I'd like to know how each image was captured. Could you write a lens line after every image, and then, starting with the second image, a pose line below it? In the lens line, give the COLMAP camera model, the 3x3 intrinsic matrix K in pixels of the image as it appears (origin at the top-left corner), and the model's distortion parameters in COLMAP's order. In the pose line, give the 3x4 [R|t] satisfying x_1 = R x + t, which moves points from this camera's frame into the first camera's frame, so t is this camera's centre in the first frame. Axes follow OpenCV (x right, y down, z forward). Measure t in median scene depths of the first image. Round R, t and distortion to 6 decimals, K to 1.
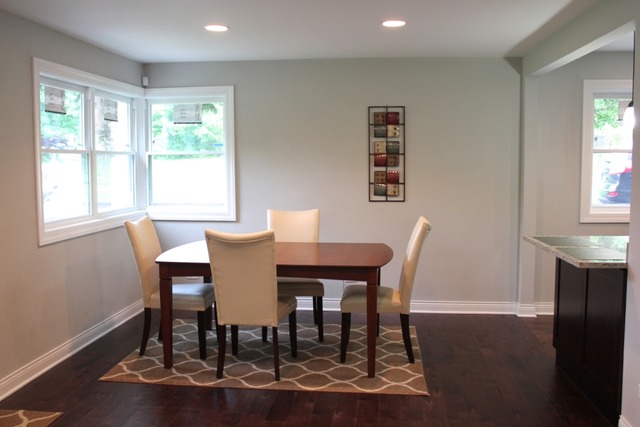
lens RADIAL K [[604.7, 0, 320.4], [0, 604.7, 205.3], [0, 0, 1]] dist [-0.066220, 0.013691]
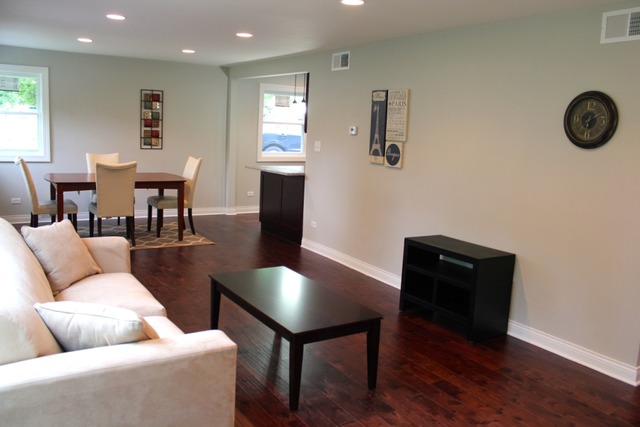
lens RADIAL K [[542.8, 0, 320.6], [0, 542.8, 204.8], [0, 0, 1]] dist [-0.160930, 0.157781]
pose [[0.789090, -0.047545, 0.612435, -0.418973], [-0.002724, 0.996719, 0.080888, 0.025752], [-0.614272, -0.065496, 0.786372, -0.413905]]
